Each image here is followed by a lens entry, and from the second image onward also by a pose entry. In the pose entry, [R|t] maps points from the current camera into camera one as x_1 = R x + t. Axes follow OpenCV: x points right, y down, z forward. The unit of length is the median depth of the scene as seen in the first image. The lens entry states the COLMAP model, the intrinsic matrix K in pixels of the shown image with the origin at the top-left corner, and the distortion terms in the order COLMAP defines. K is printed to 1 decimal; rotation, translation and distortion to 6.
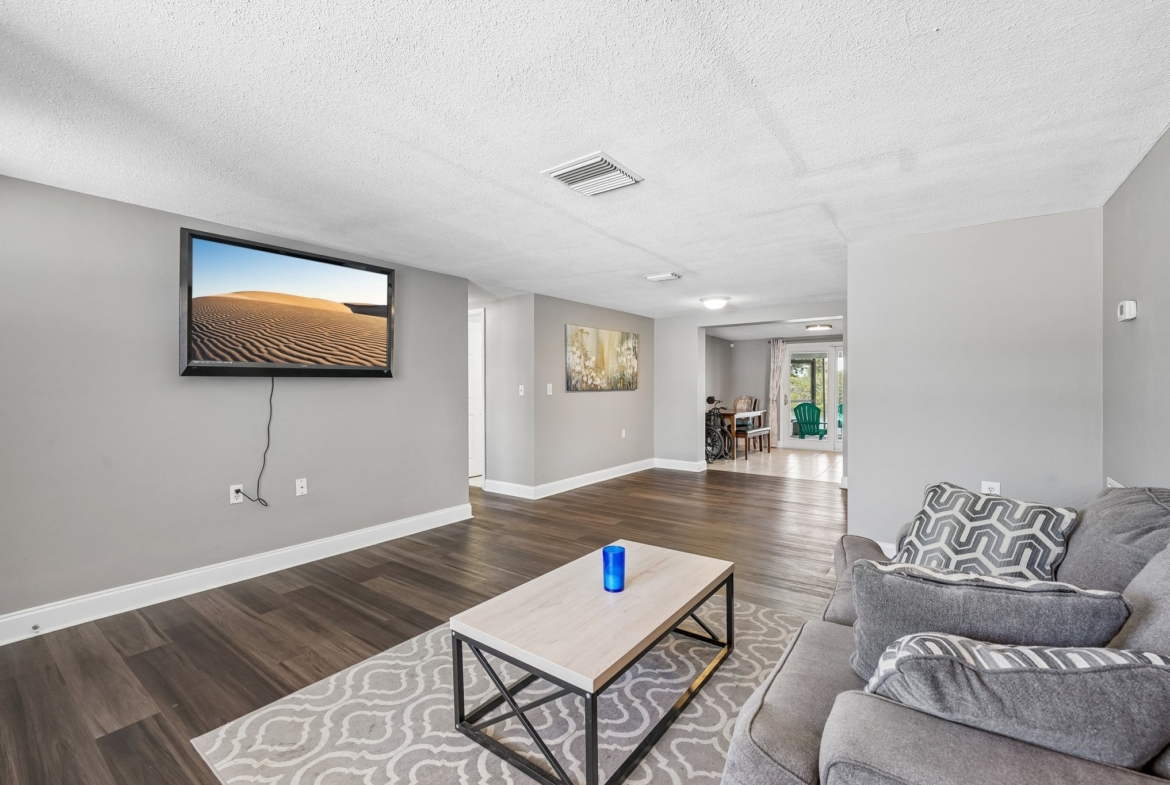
lens RADIAL K [[499.0, 0, 583.3], [0, 499.0, 385.6], [0, 0, 1]] dist [0.001749, 0.000011]
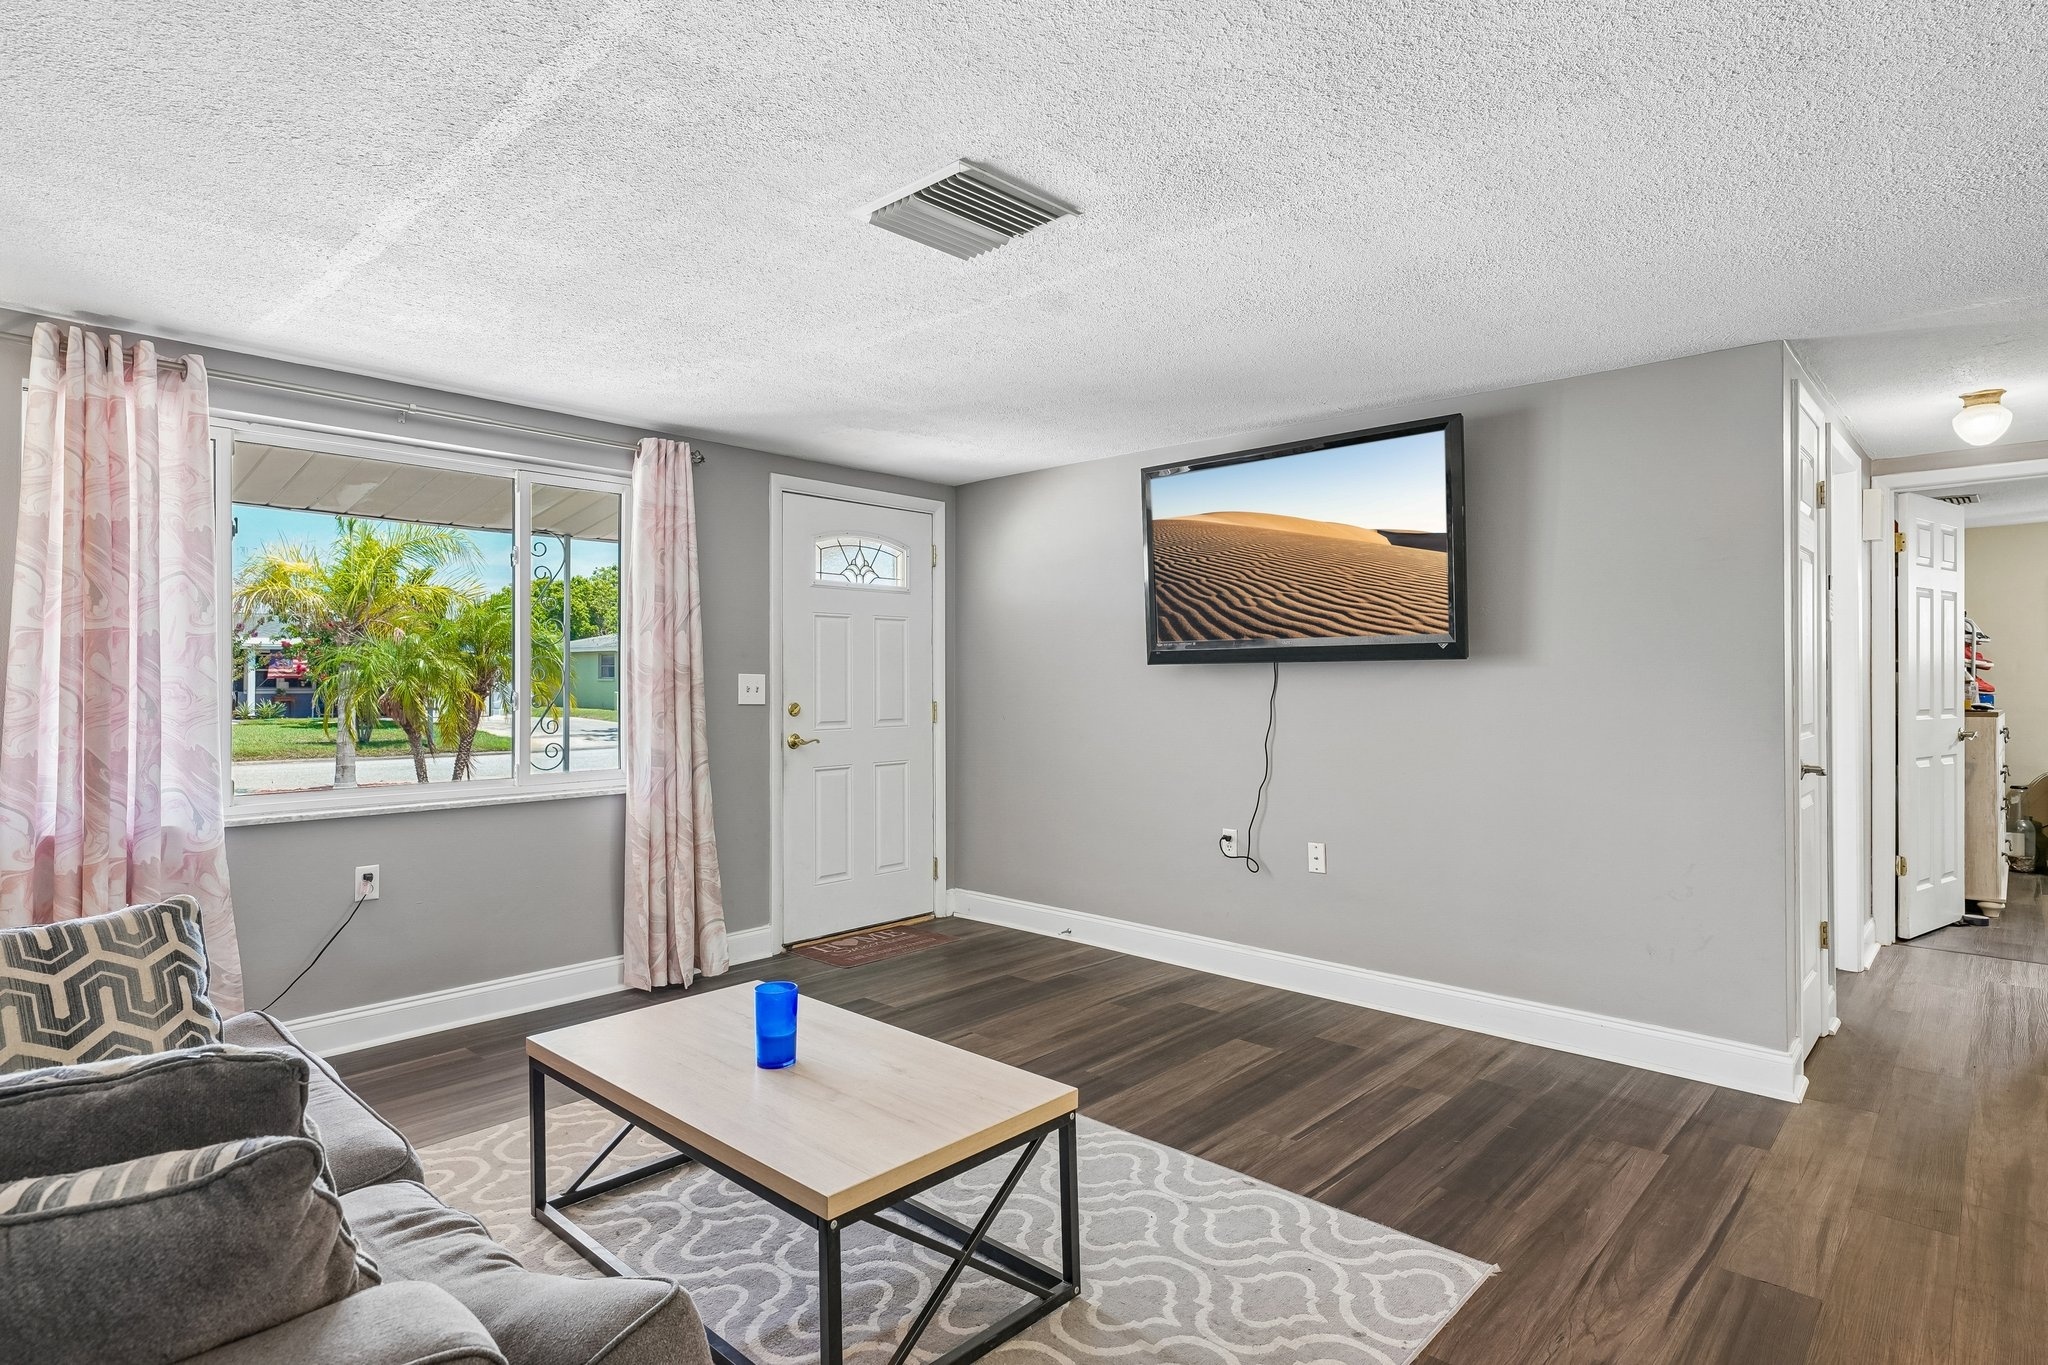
lens RADIAL K [[1071.1, 0, 1024.0], [0, 1071.1, 682.5], [0, 0, 1]] dist [0.002980, 0.000405]
pose [[-0.108956, 0.009719, -0.993999, 0.716020], [0.002236, 0.999952, 0.009532, -0.006753], [0.994044, -0.001184, -0.108972, 0.864077]]
